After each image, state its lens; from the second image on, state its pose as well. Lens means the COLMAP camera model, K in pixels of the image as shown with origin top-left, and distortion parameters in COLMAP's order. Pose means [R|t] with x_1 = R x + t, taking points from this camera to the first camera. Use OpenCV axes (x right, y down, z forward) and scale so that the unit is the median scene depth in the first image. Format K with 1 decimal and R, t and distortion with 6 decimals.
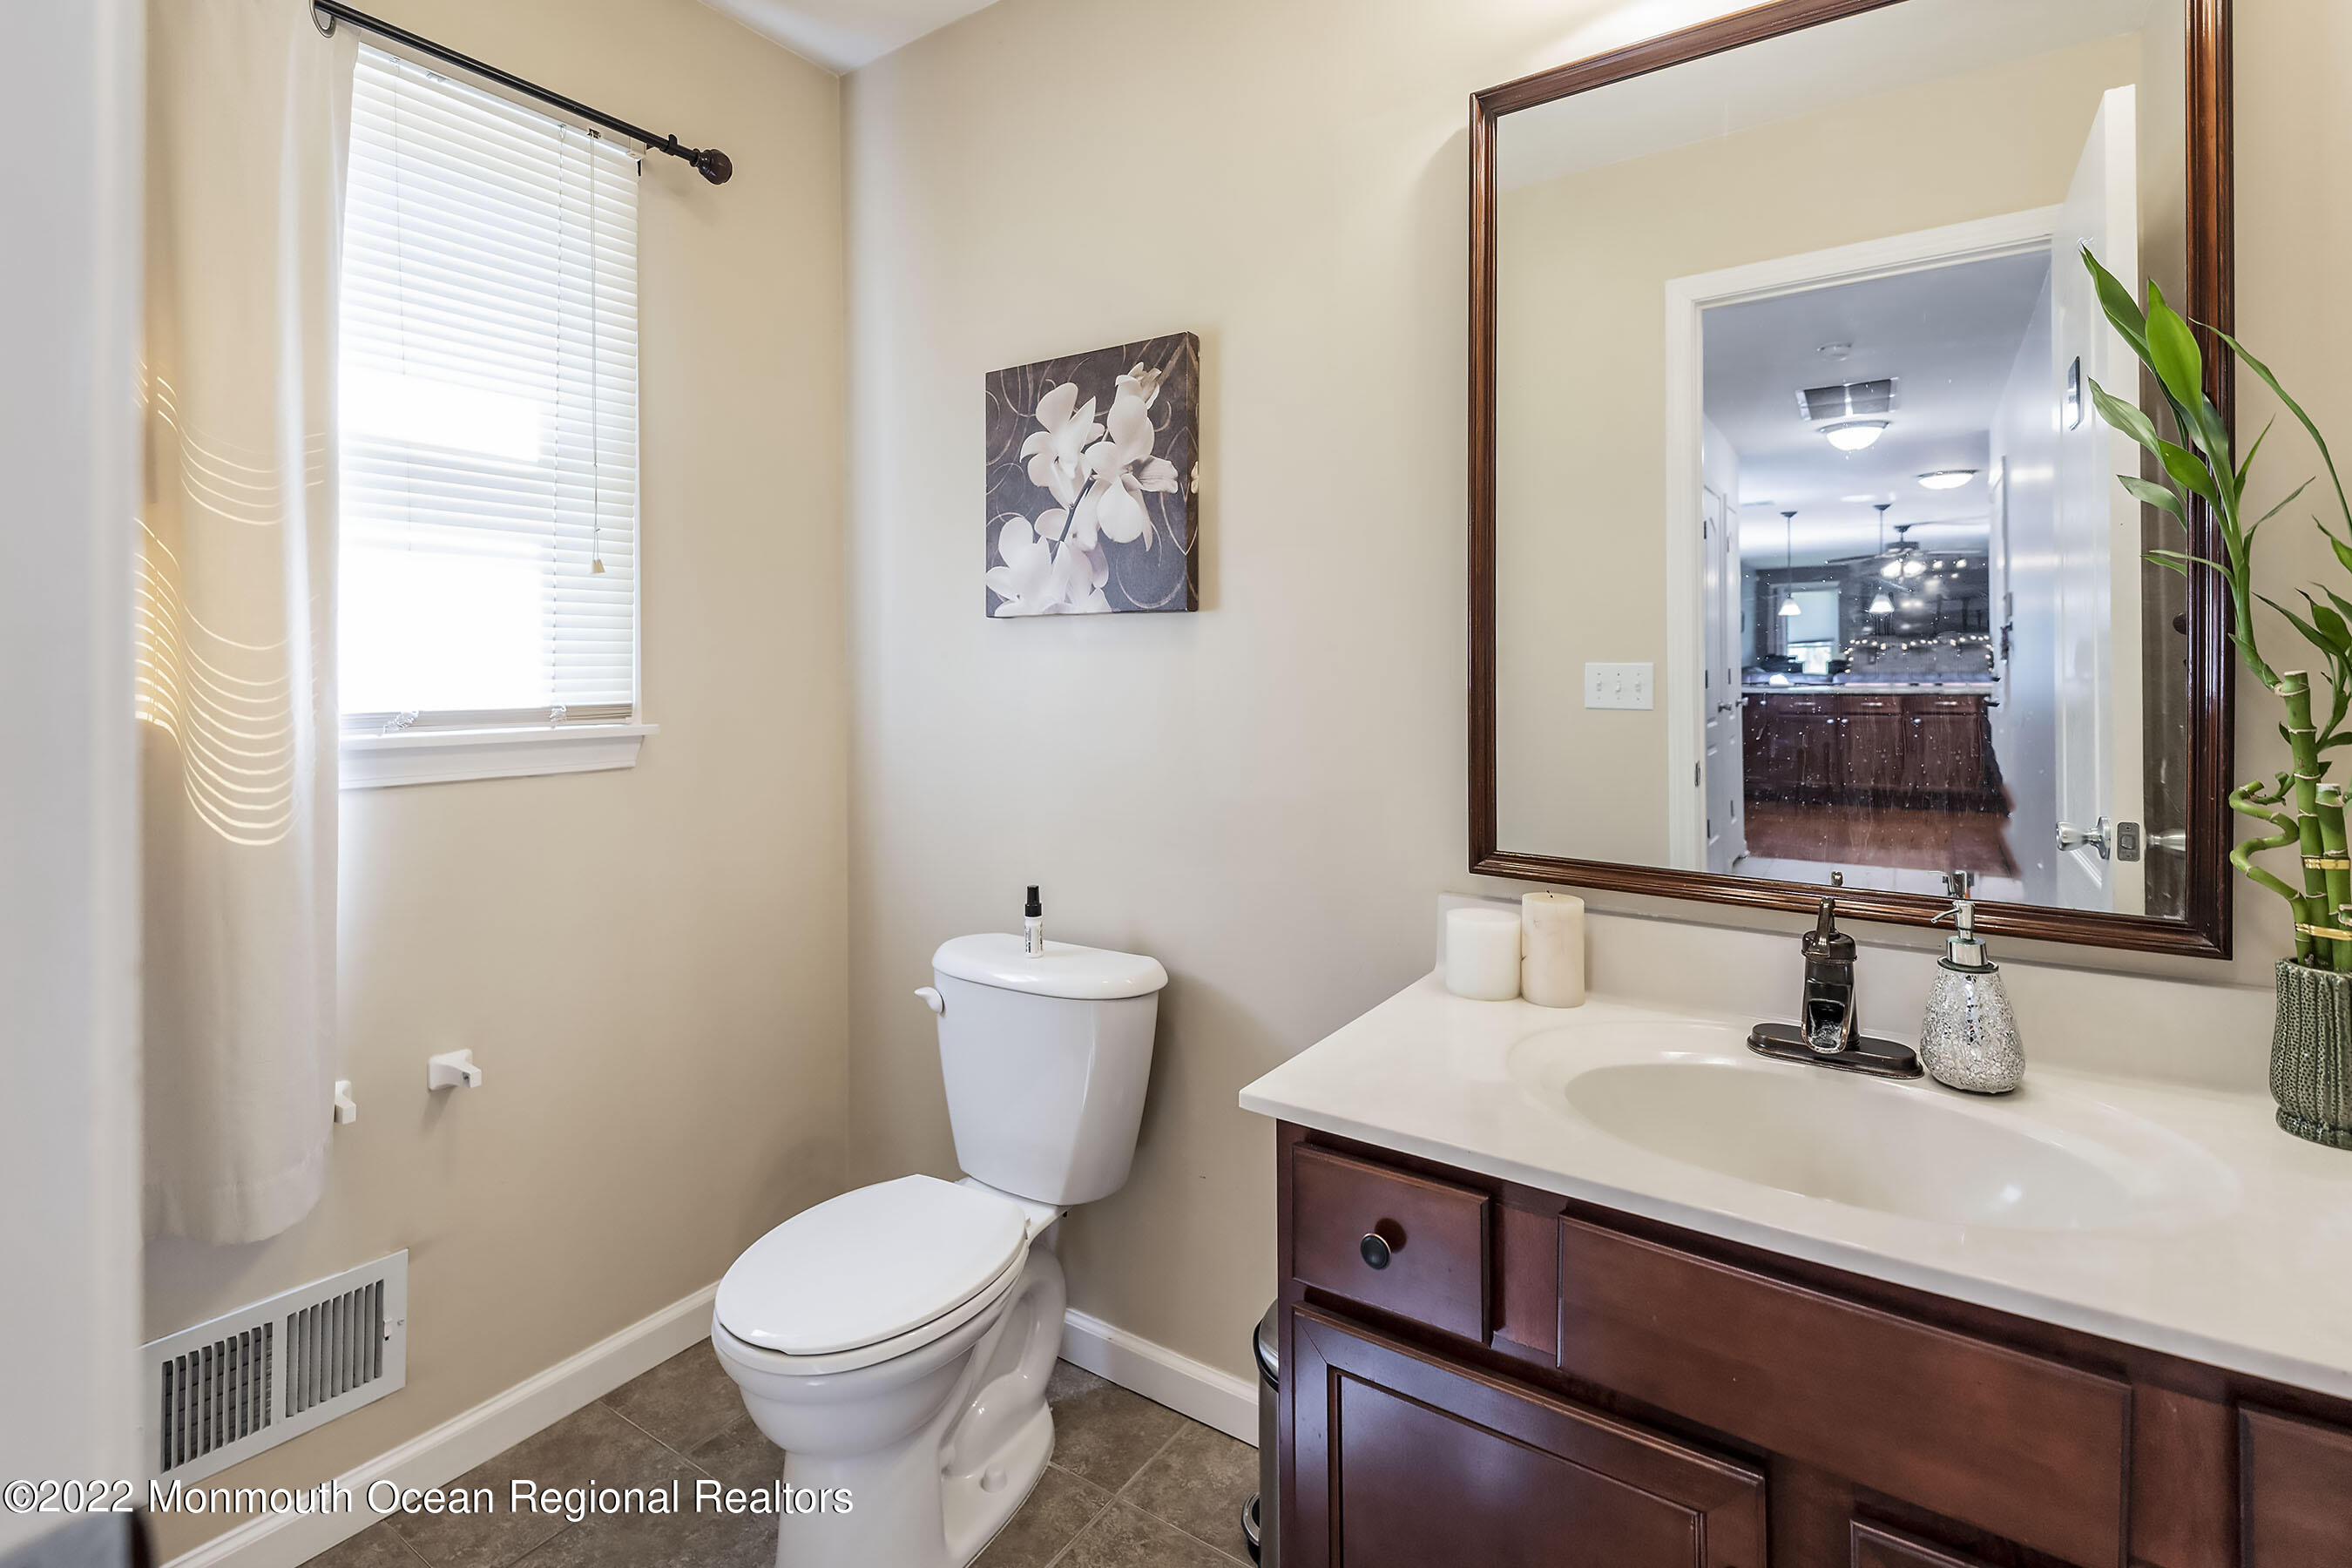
lens RADIAL K [[1100.1, 0, 1138.5], [0, 1100.1, 661.4], [0, 0, 1]] dist [0.005373, -0.003377]
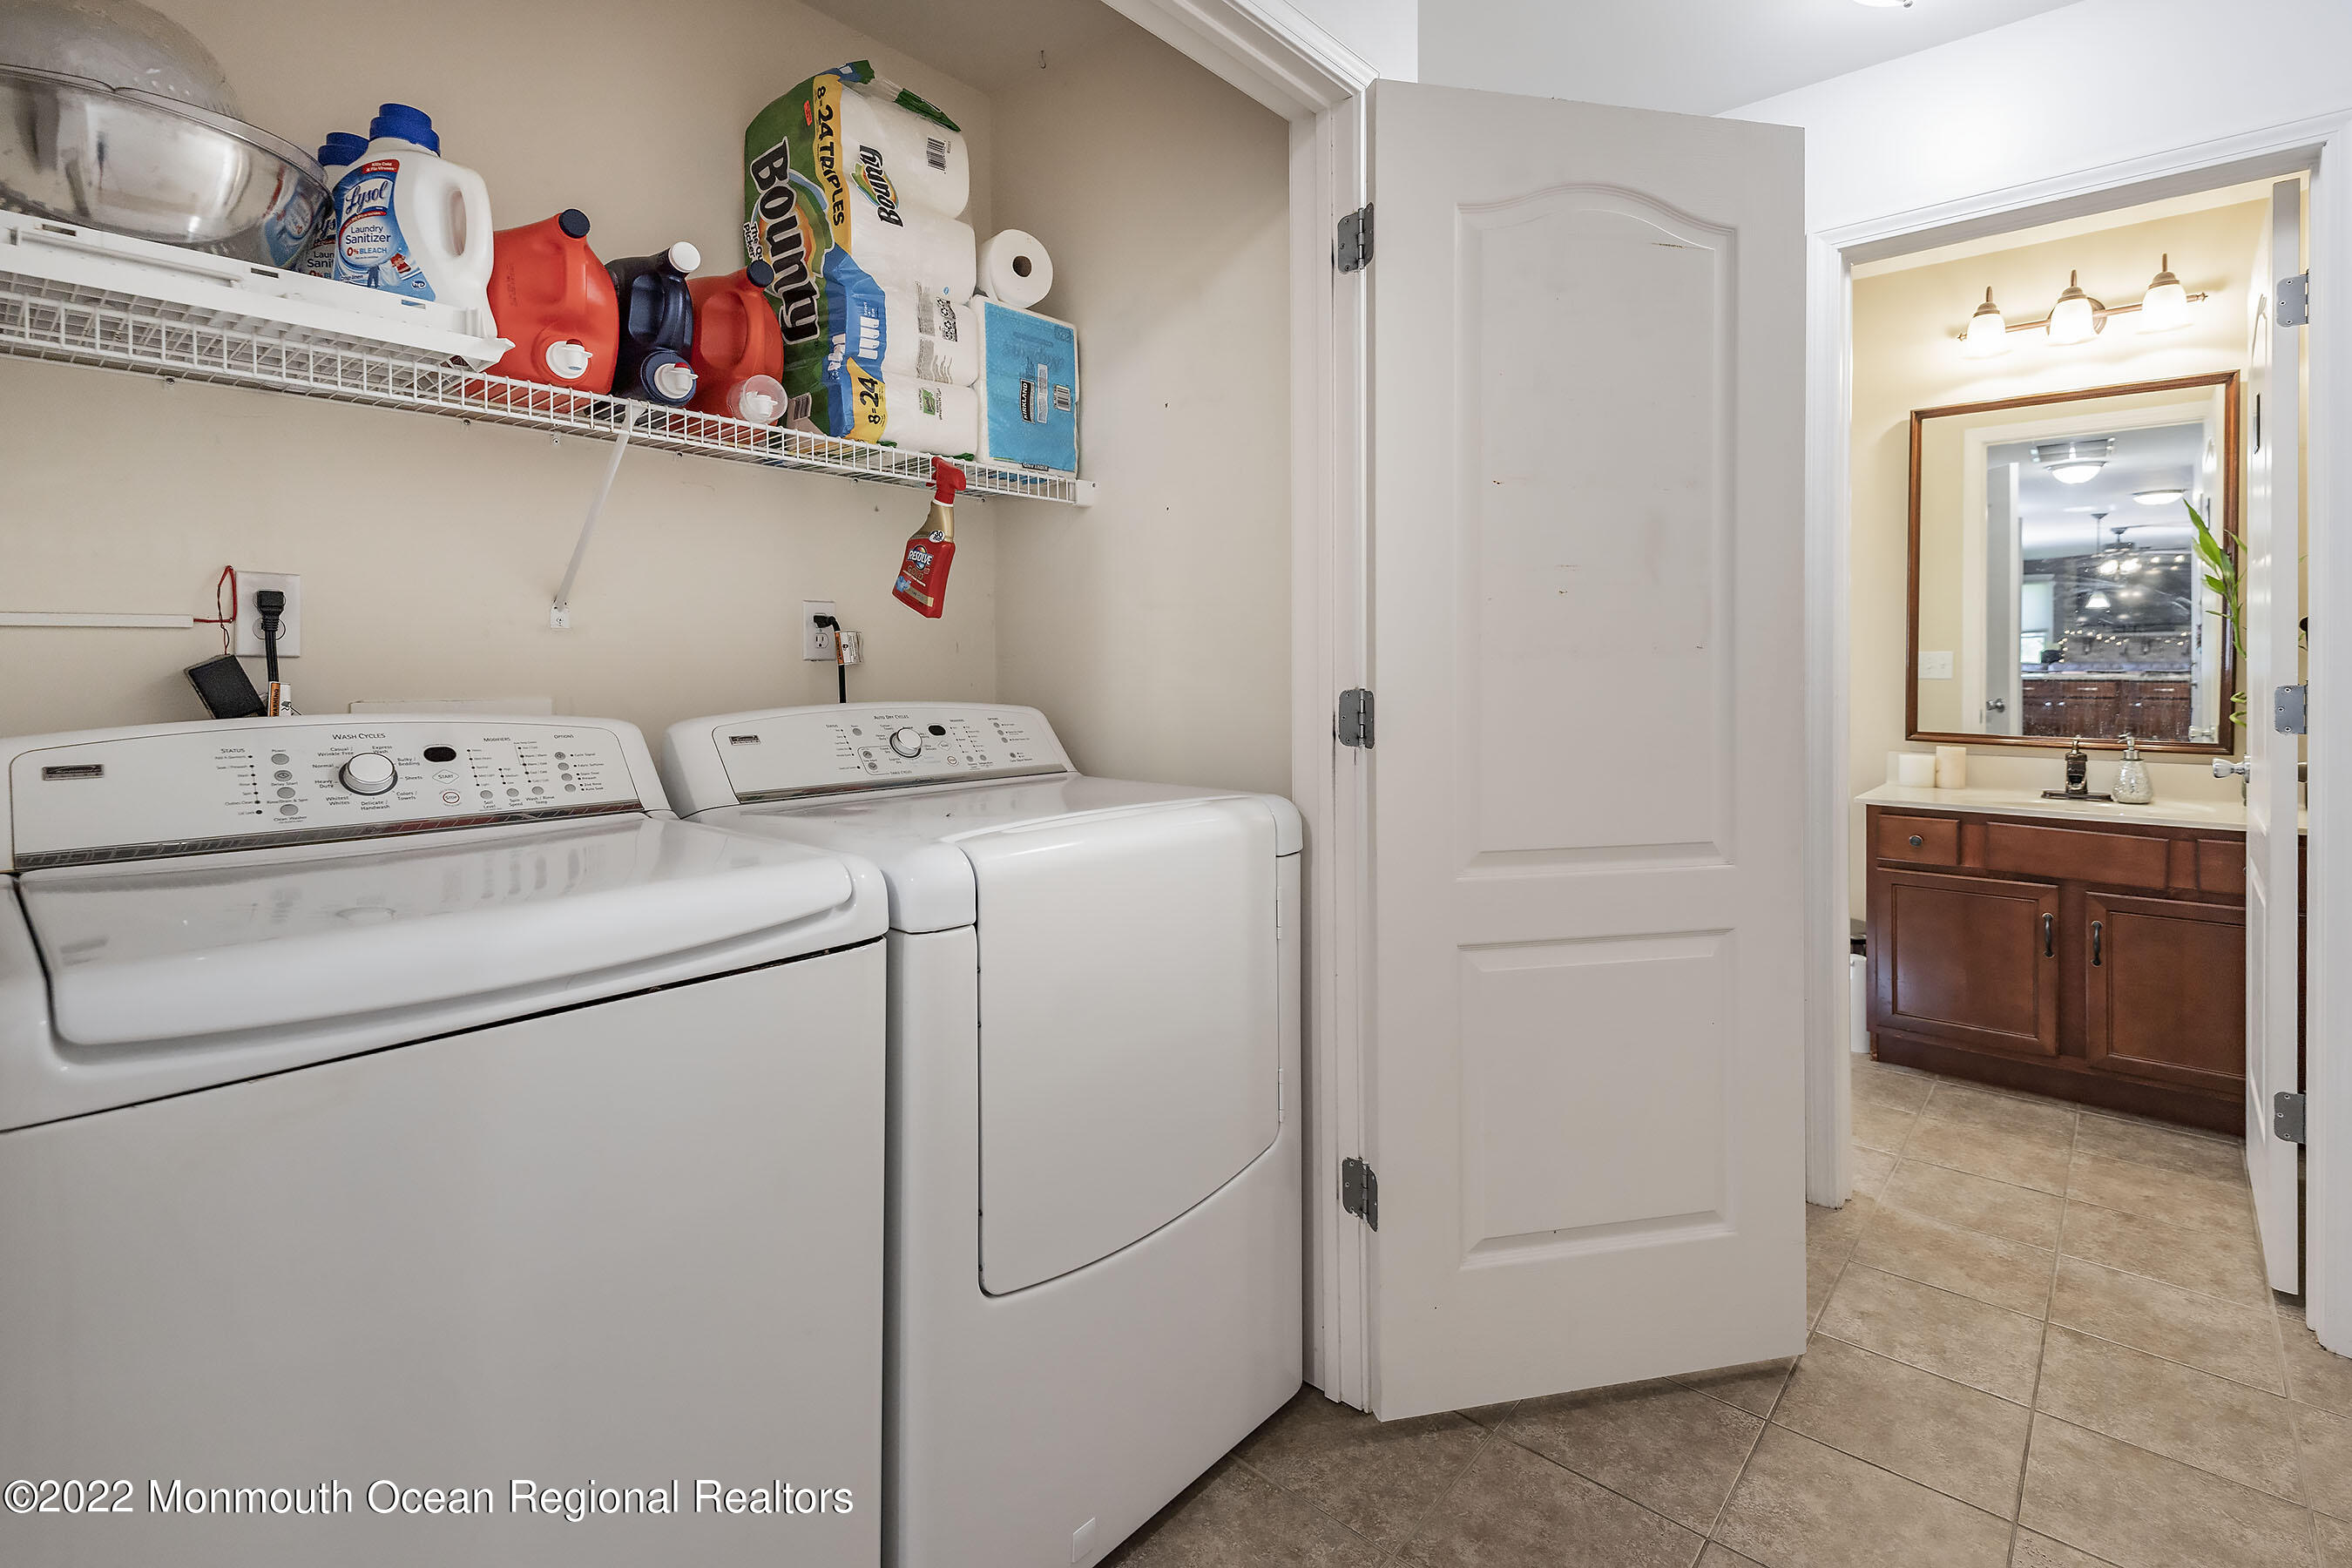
lens RADIAL K [[1100.1, 0, 1143.3], [0, 1100.1, 678.6], [0, 0, 1]] dist [0.005373, -0.003377]
pose [[0.992838, -0.002489, -0.119447, -0.154404], [0.004974, 0.999777, 0.020507, 0.000480], [0.119369, -0.020954, 0.992629, -0.228259]]
